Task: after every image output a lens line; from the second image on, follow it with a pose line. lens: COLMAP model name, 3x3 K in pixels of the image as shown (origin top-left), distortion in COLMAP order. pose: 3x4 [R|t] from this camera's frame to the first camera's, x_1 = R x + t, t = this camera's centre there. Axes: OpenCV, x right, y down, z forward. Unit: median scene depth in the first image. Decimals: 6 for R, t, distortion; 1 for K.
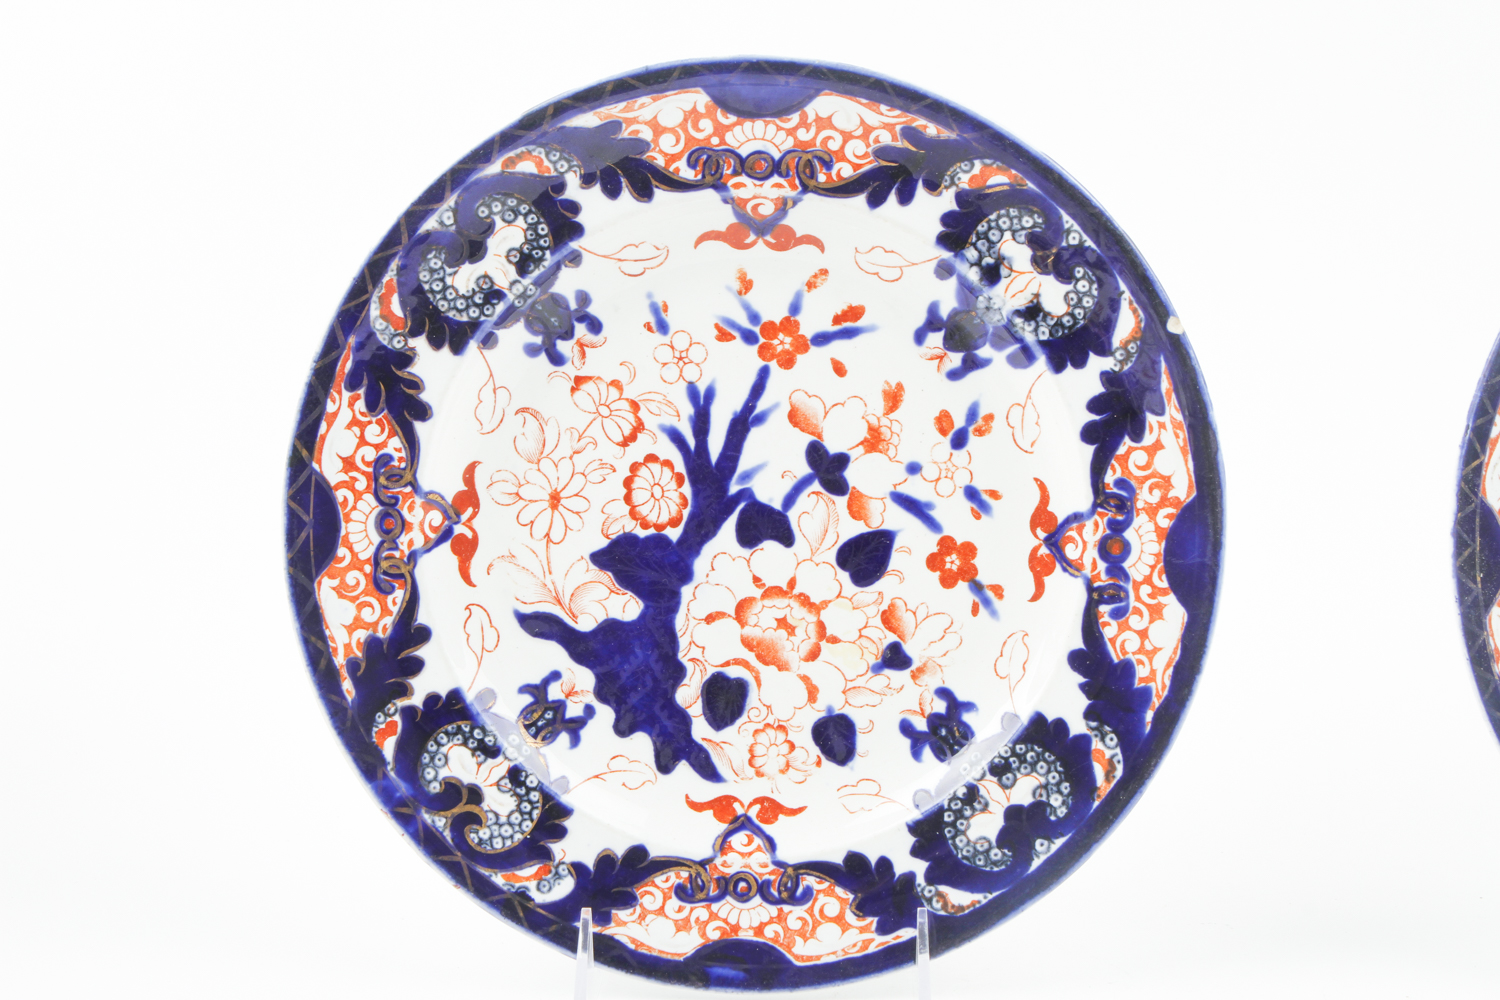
lens RADIAL K [[2229.5, 0, 742.9], [0, 2229.5, 494.3], [0, 0, 1]] dist [-0.067620, 0.000000]
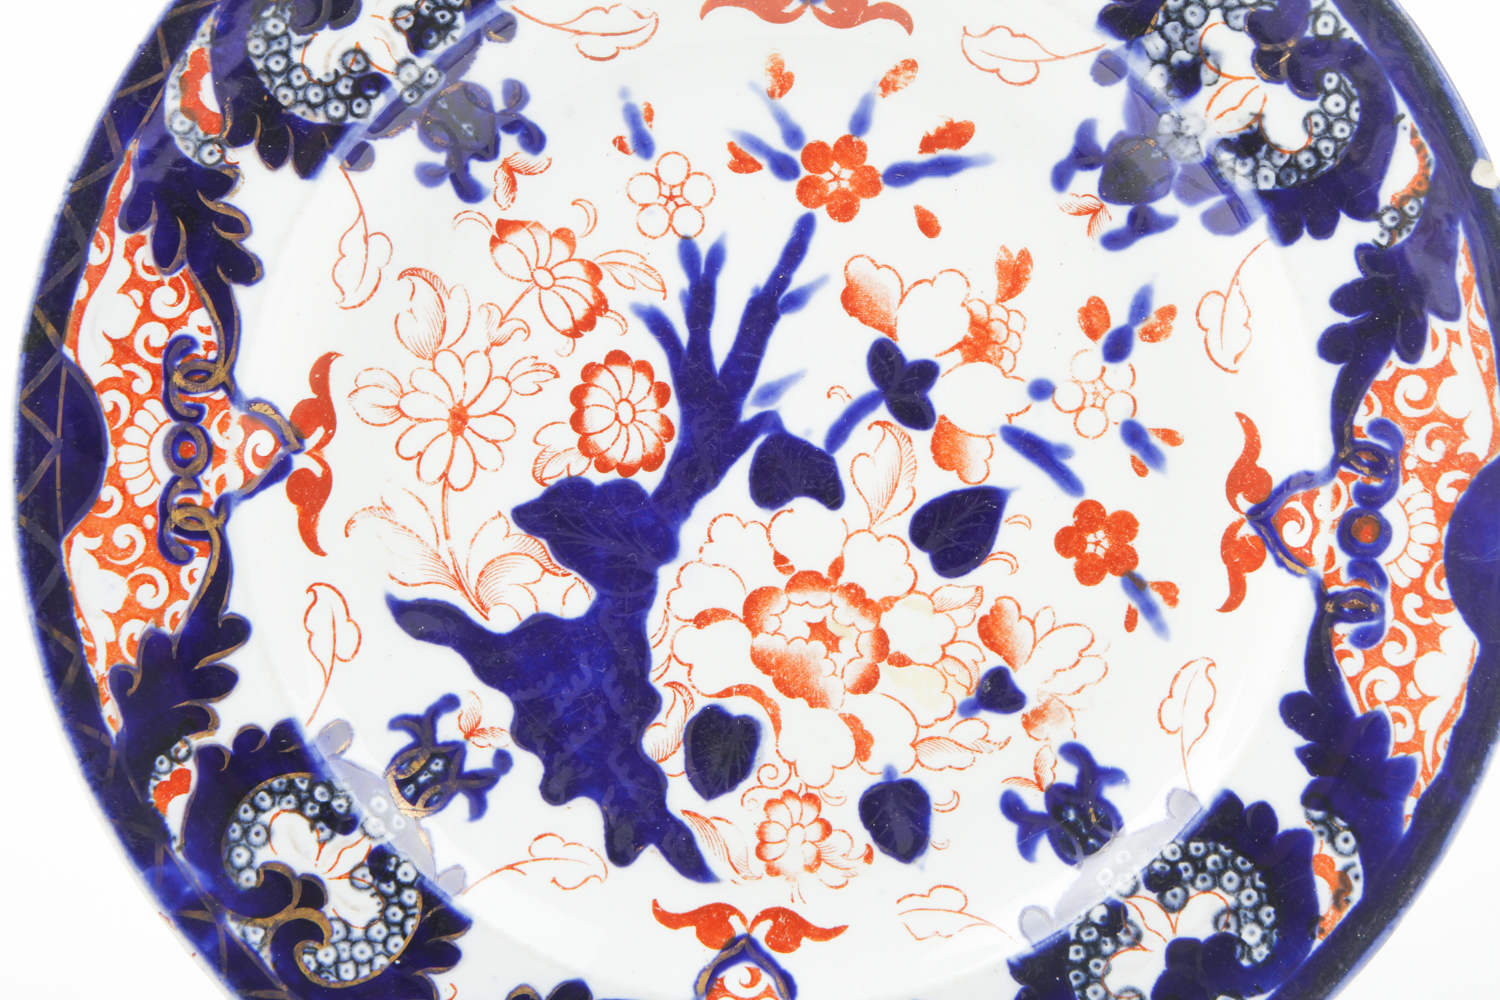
lens RADIAL K [[2985.2, 0, 744.7], [0, 2985.2, 468.1], [0, 0, 1]] dist [-0.019035, 0.000000]
pose [[0.999246, 0.035861, 0.014870, -0.017351], [-0.036336, 0.998794, 0.033021, -0.014458], [-0.013668, -0.033537, 0.999344, 0.176084]]
